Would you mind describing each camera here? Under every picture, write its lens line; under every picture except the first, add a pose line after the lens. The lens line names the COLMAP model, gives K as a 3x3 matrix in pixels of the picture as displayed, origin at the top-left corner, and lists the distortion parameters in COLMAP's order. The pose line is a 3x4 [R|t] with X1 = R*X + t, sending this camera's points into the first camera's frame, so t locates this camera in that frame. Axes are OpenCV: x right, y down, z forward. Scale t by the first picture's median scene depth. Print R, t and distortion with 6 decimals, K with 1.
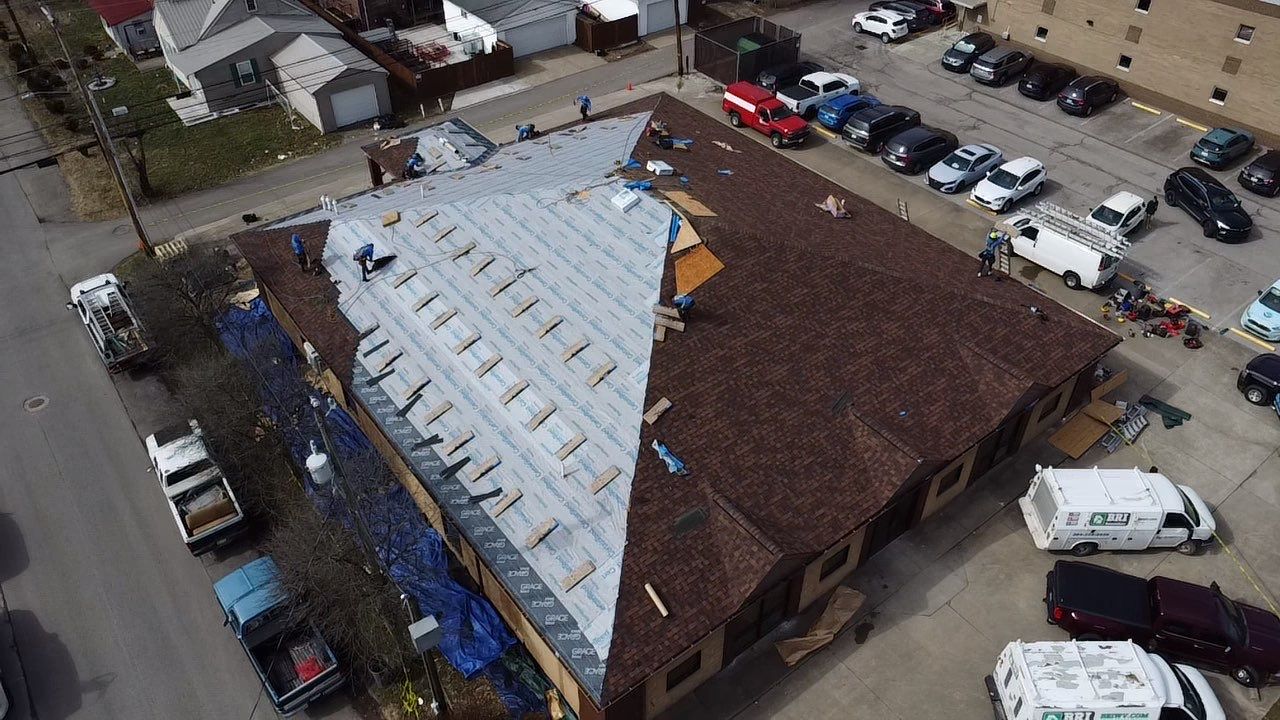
lens RADIAL K [[914.6, 0, 657.9], [0, 914.6, 361.1], [0, 0, 1]] dist [-0.024992, -0.000756]
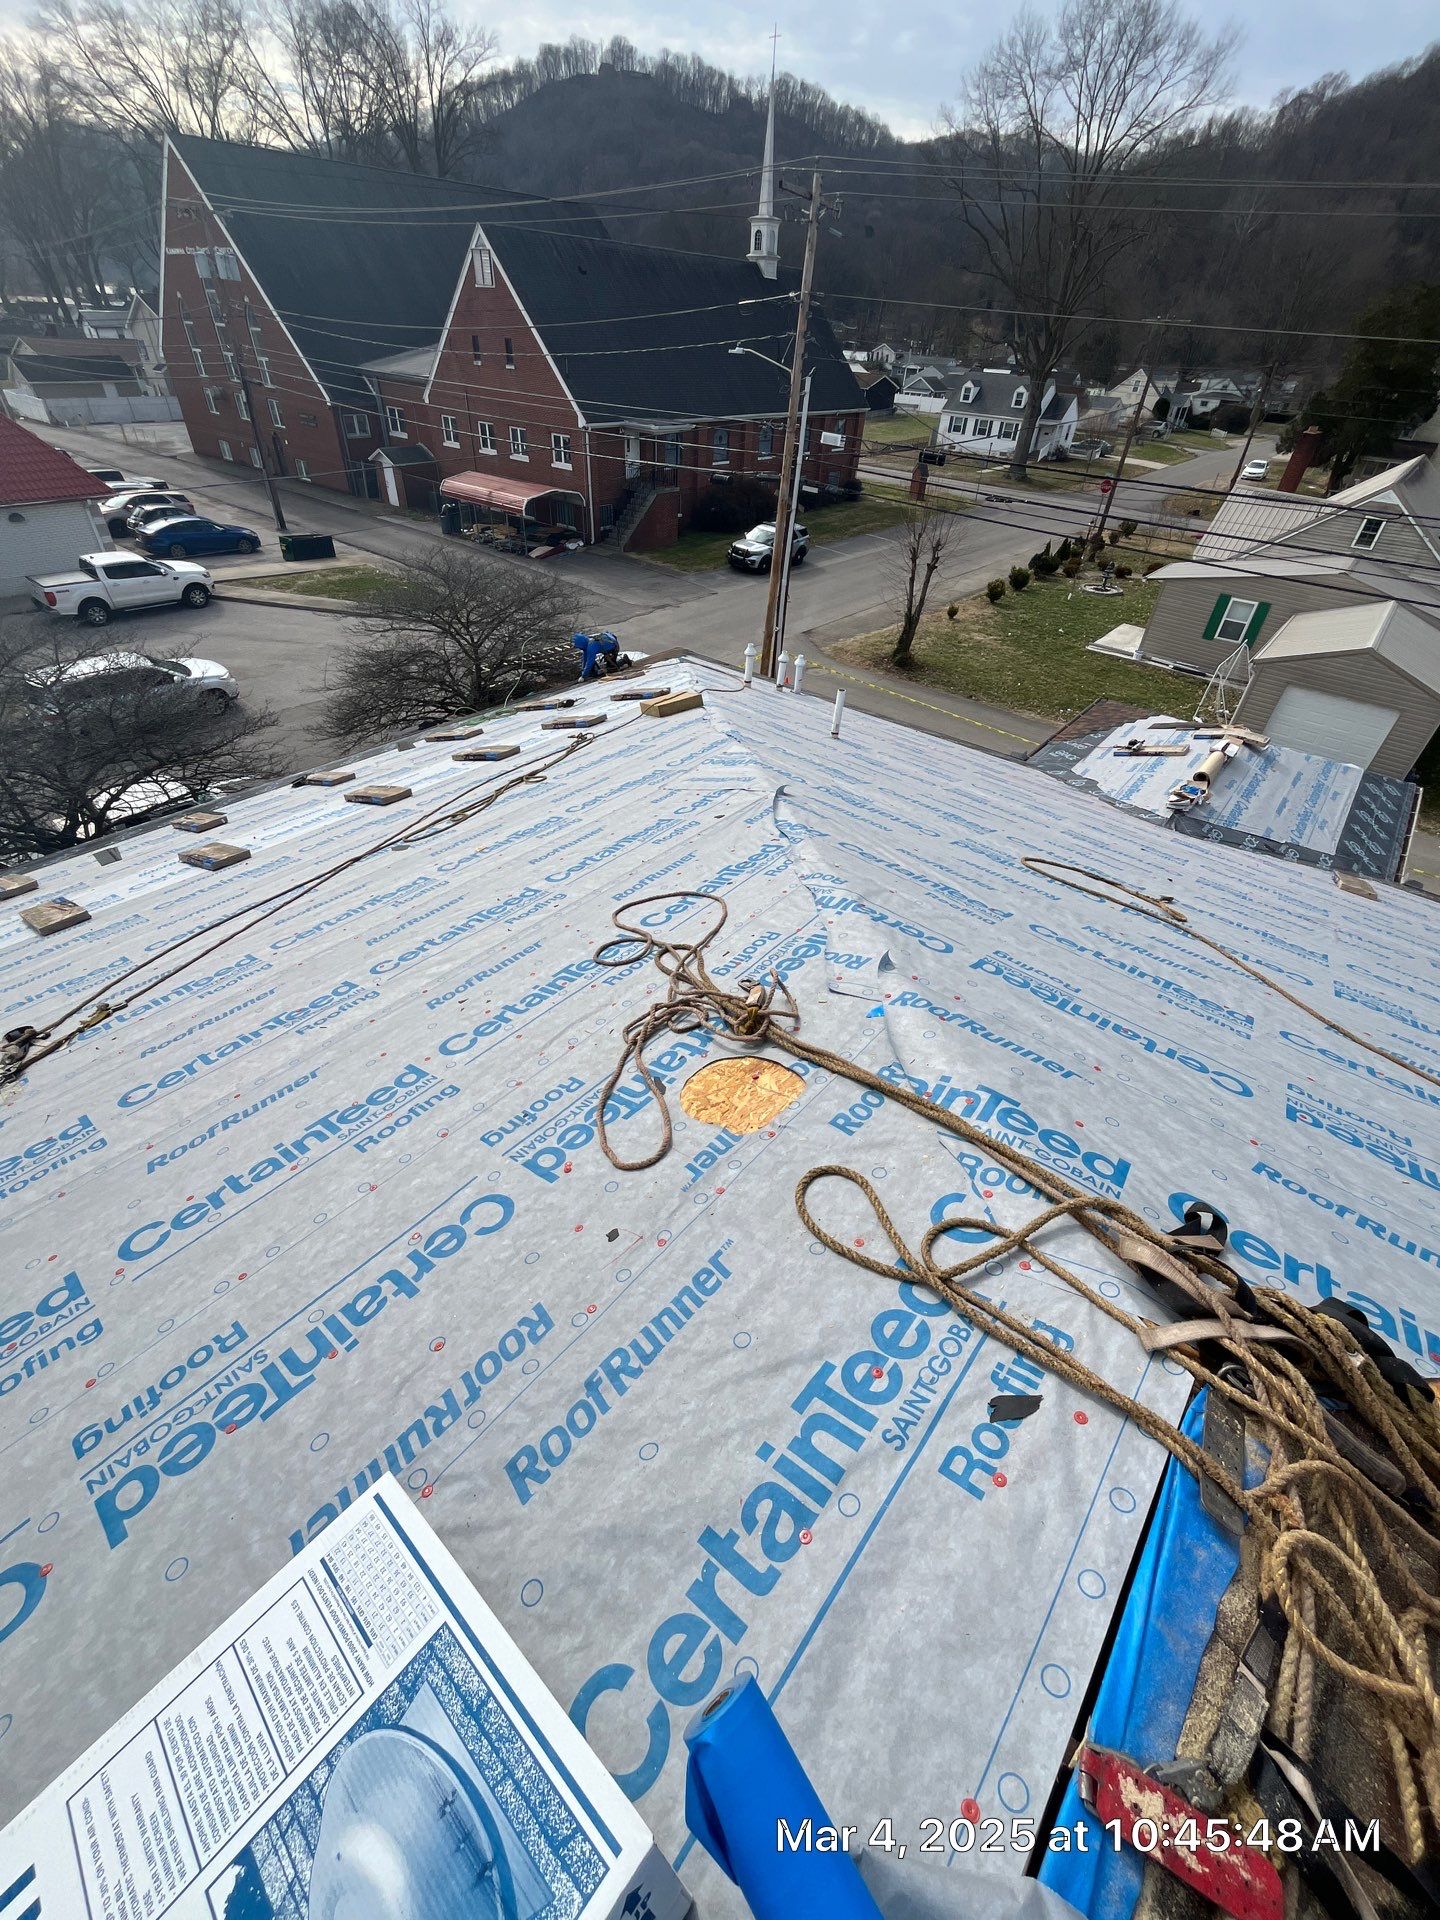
lens RADIAL K [[785.5, 0, 716.7], [0, 785.5, 961.1], [0, 0, 1]] dist [-0.002143, -0.000249]
pose [[0.216777, 0.621692, -0.752666, -0.020822], [-0.669170, 0.655996, 0.349114, -0.131093], [0.710788, 0.427981, 0.558223, 0.583241]]
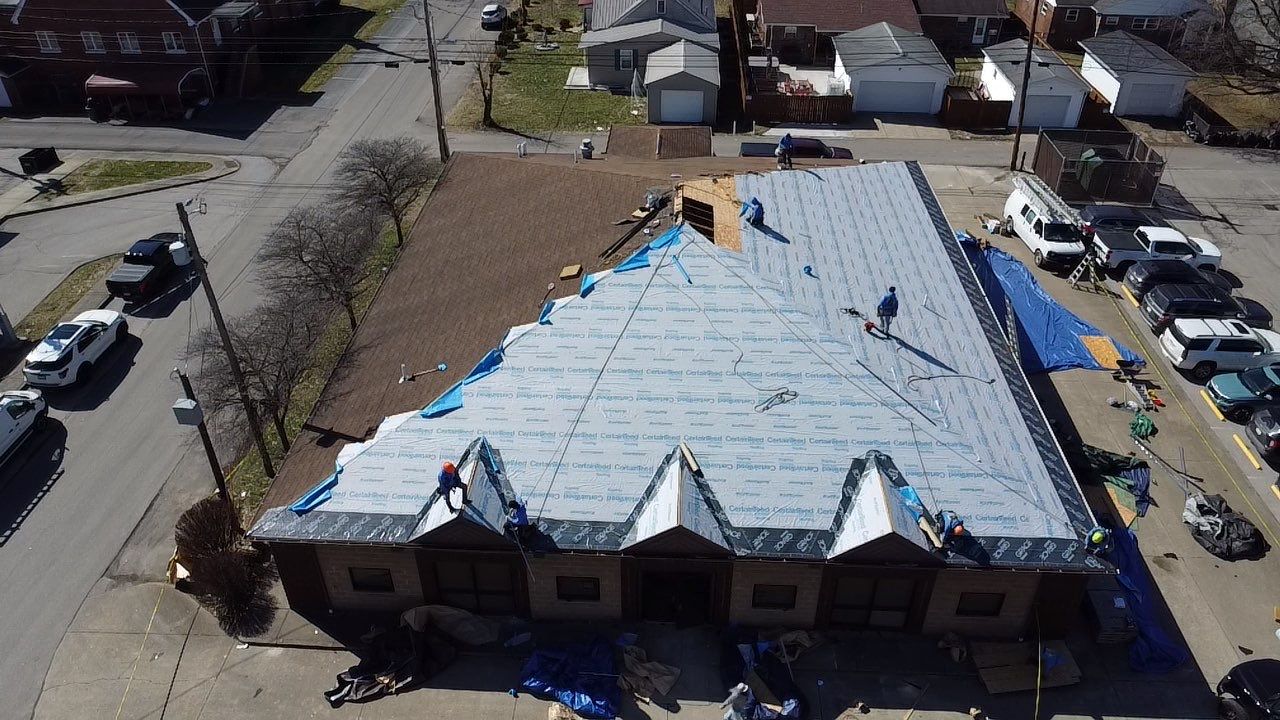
lens RADIAL K [[926.9, 0, 646.8], [0, 926.9, 360.5], [0, 0, 1]] dist [-0.030450, 0.001675]
pose [[0.758612, 0.374658, -0.533047, 0.331767], [-0.422104, 0.905834, 0.035953, -0.025879], [0.496322, 0.197727, 0.845321, 0.098121]]
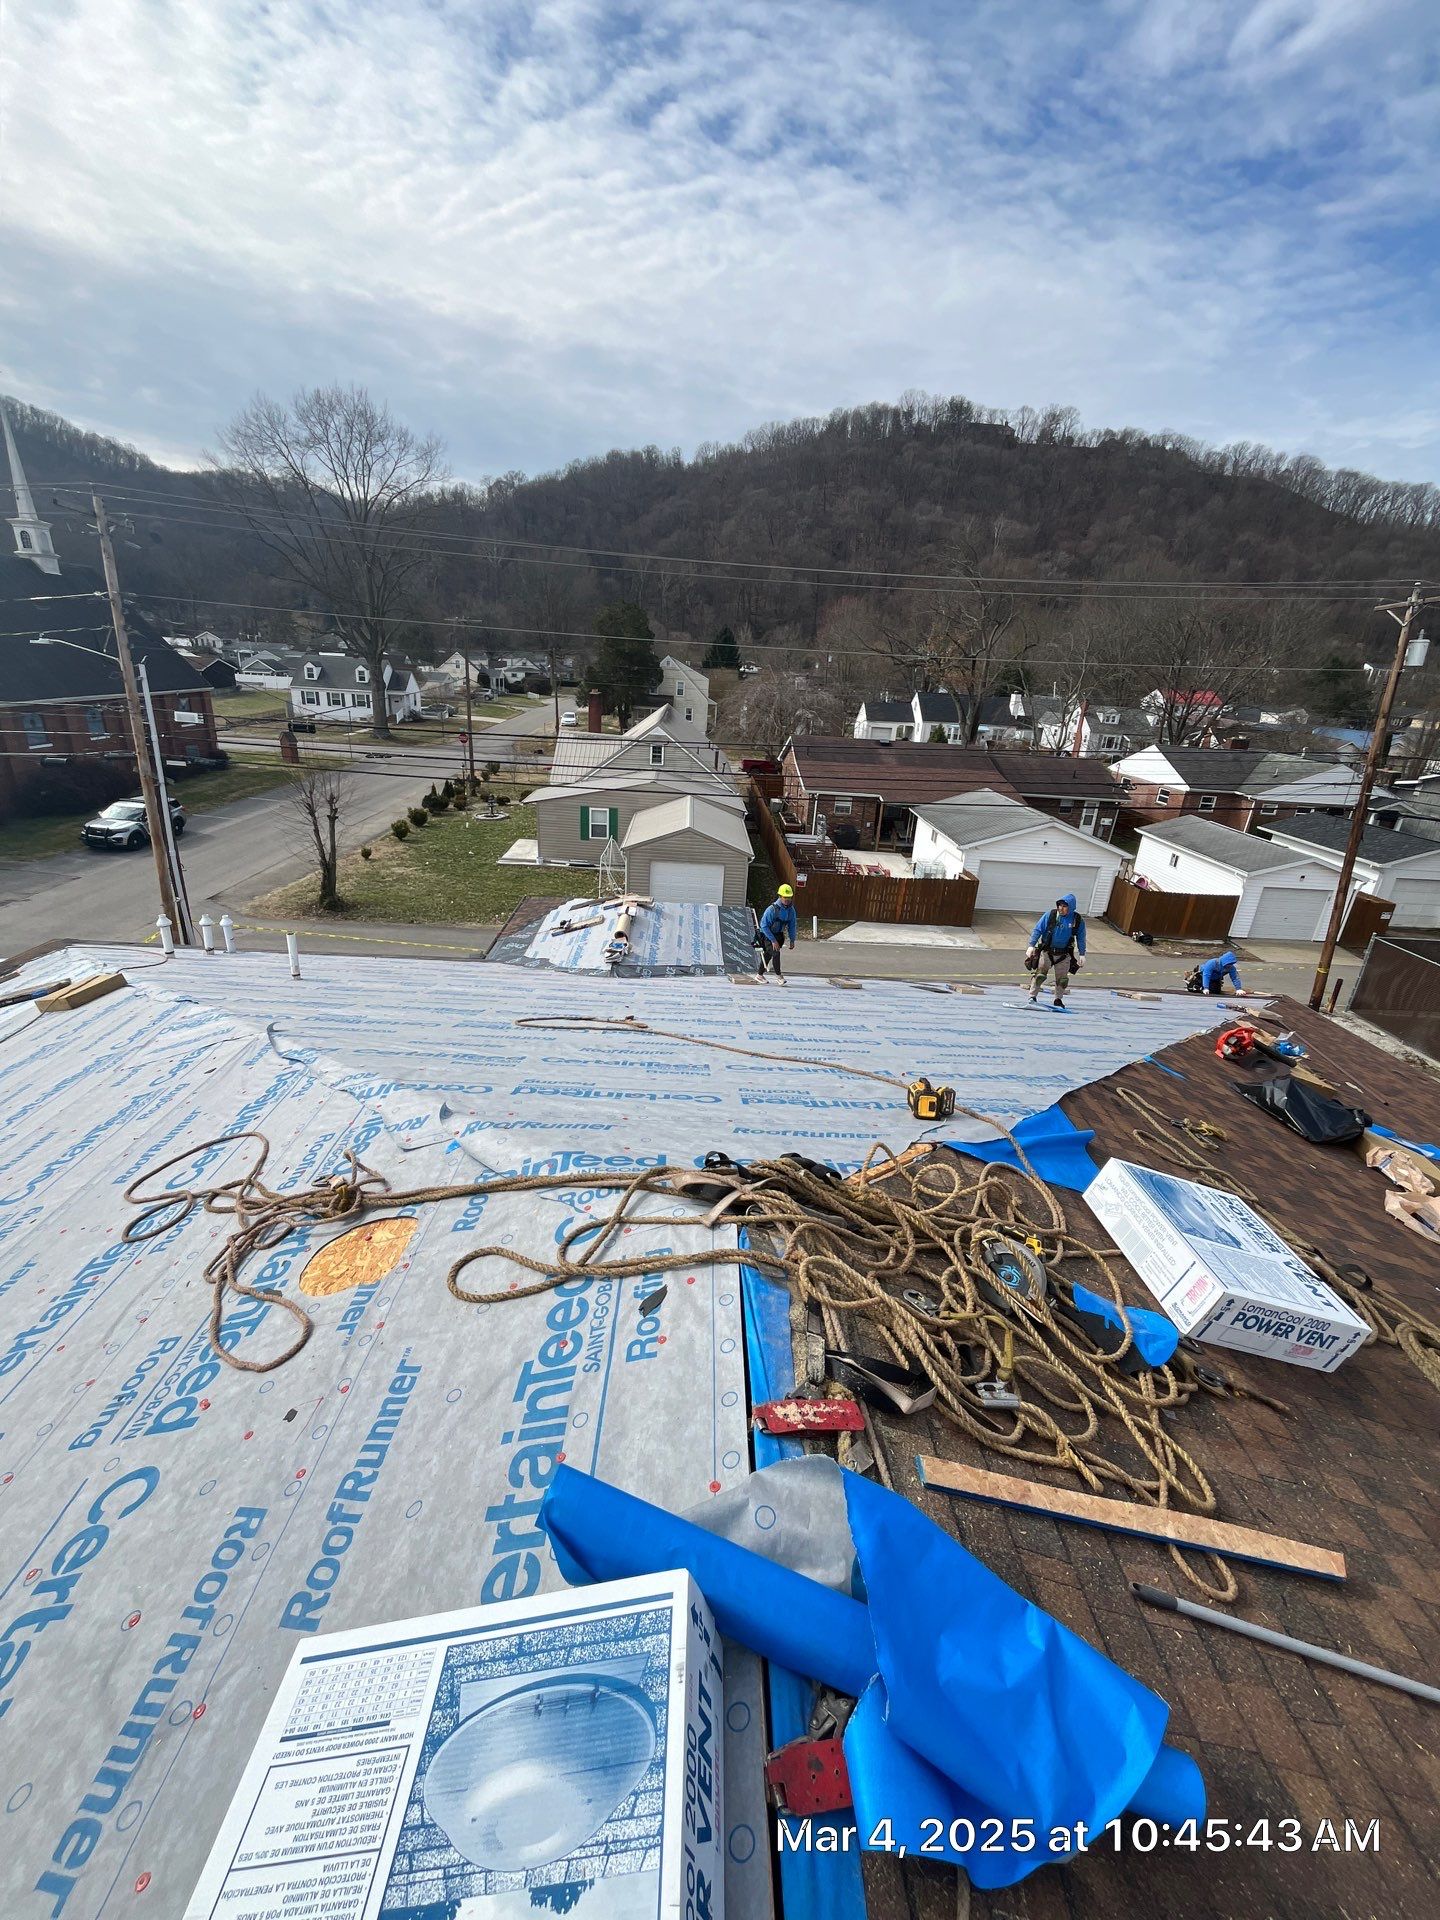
lens RADIAL K [[783.9, 0, 721.0], [0, 783.9, 958.8], [0, 0, 1]] dist [-0.002212, 0.000076]
pose [[0.801832, 0.256263, -0.539809, -0.009727], [-0.428660, 0.876059, -0.220841, -0.126269], [0.416311, 0.408473, 0.812302, 0.574415]]
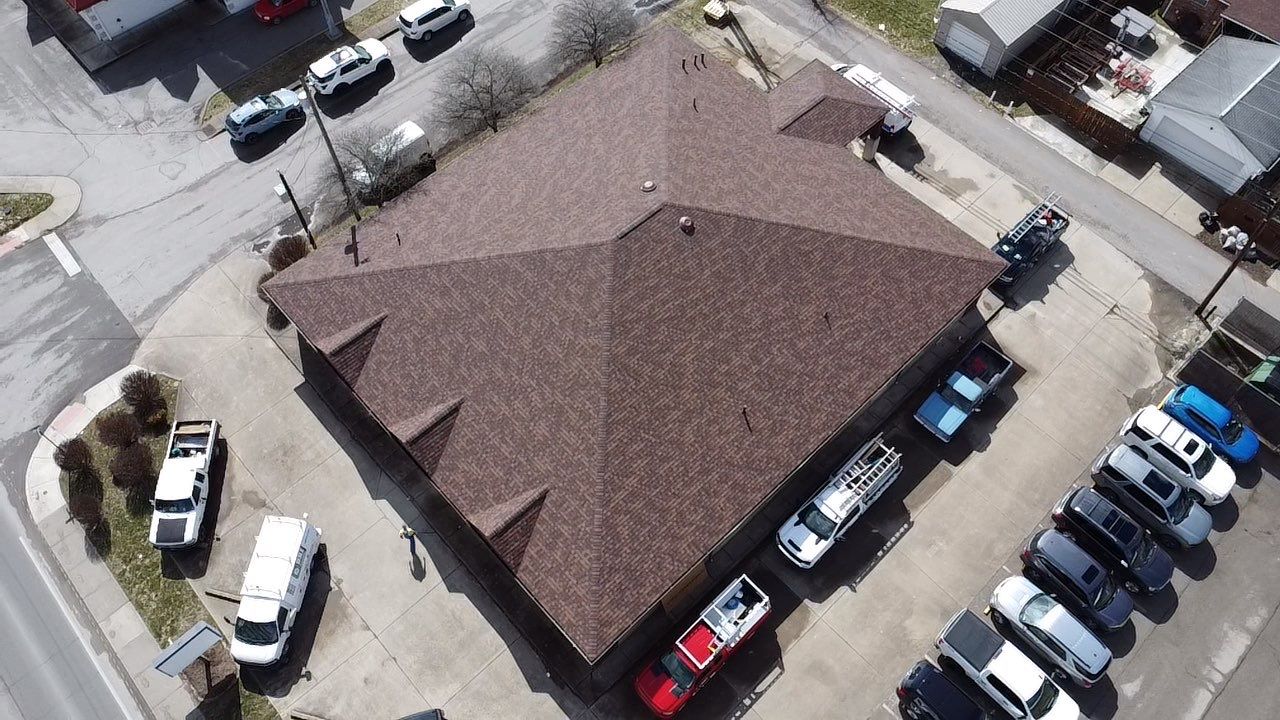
lens RADIAL K [[907.5, 0, 640.5], [0, 907.5, 363.2], [0, 0, 1]] dist [-0.031887, 0.000477]
pose [[0.089448, 0.855855, -0.509422, 0.444180], [-0.644937, 0.439532, 0.625194, -0.503761], [0.758983, 0.272623, 0.591288, 0.211722]]
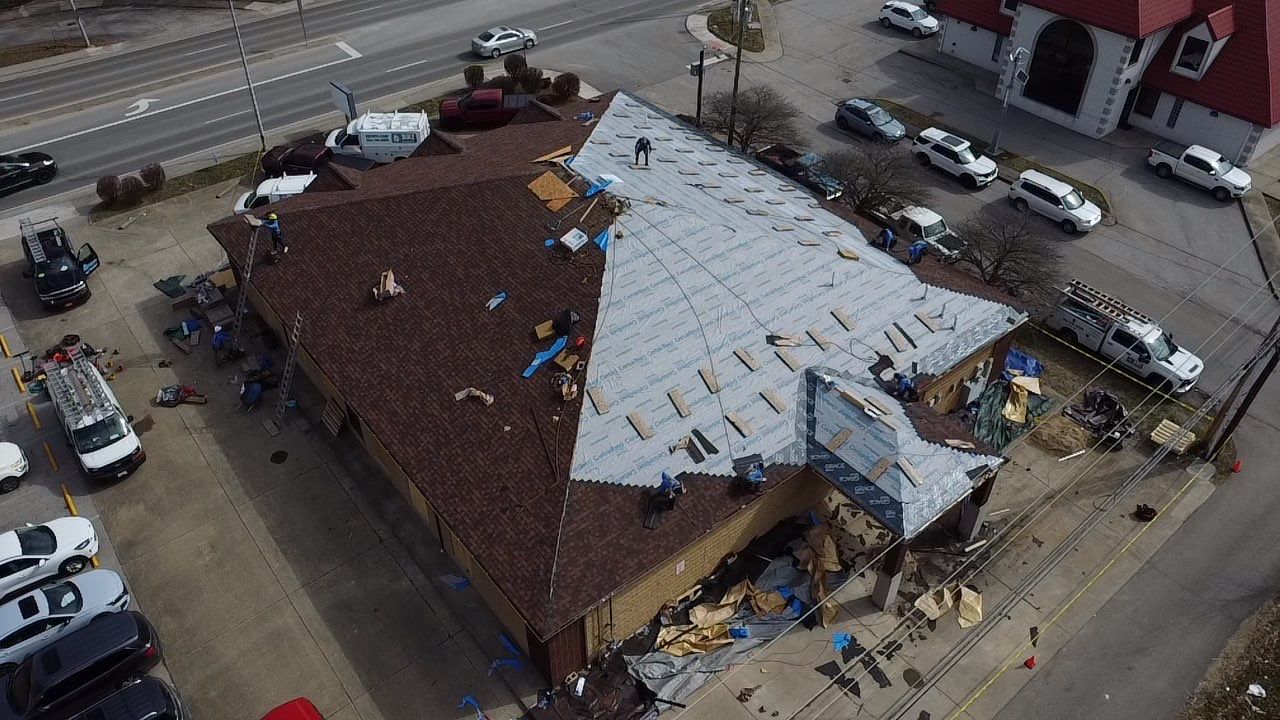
lens RADIAL K [[907.5, 0, 640.5], [0, 907.5, 363.2], [0, 0, 1]] dist [-0.031887, 0.000477]
pose [[-0.999950, 0.000839, -0.010013, -0.039424], [-0.009753, 0.158823, 0.987259, -0.716197], [0.002419, 0.987307, -0.158807, 0.826901]]
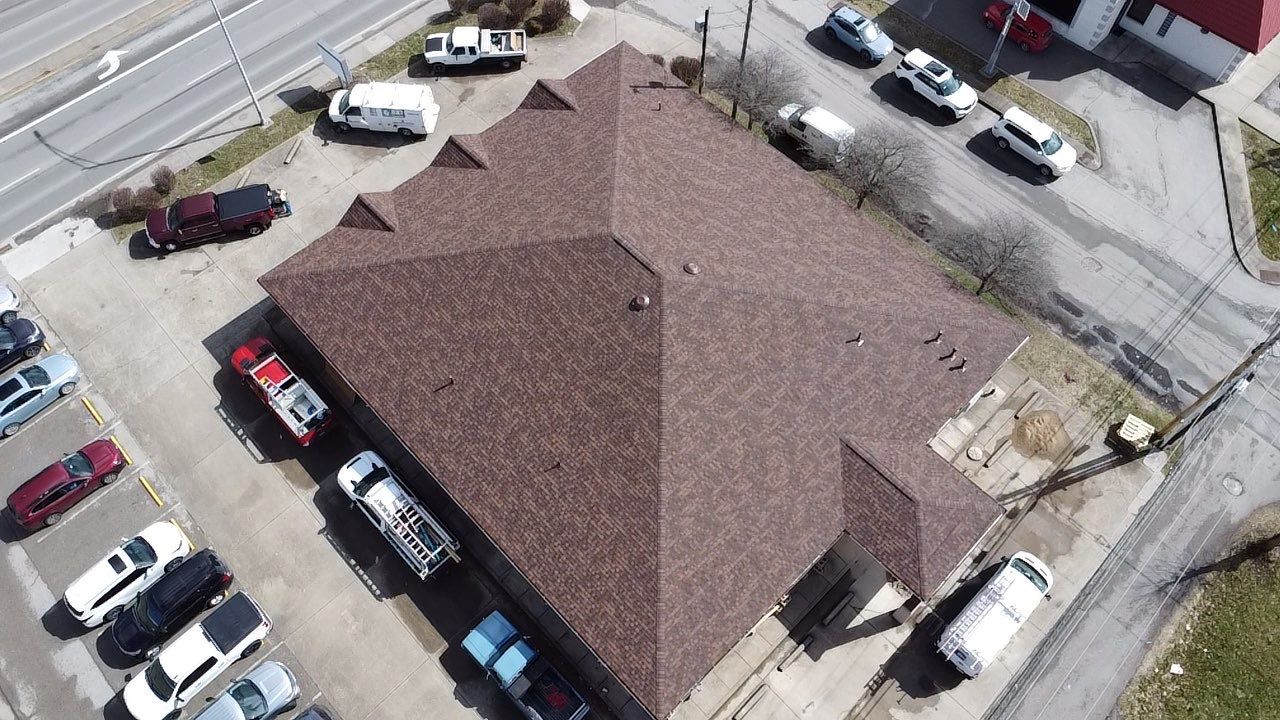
lens RADIAL K [[908.0, 0, 631.4], [0, 908.0, 350.9], [0, 0, 1]] dist [-0.029374, -0.009910]
pose [[-0.995546, 0.078139, -0.052752, 0.034323], [-0.065244, -0.167098, 0.983779, -0.789973], [0.068057, 0.982839, 0.171452, 0.552785]]
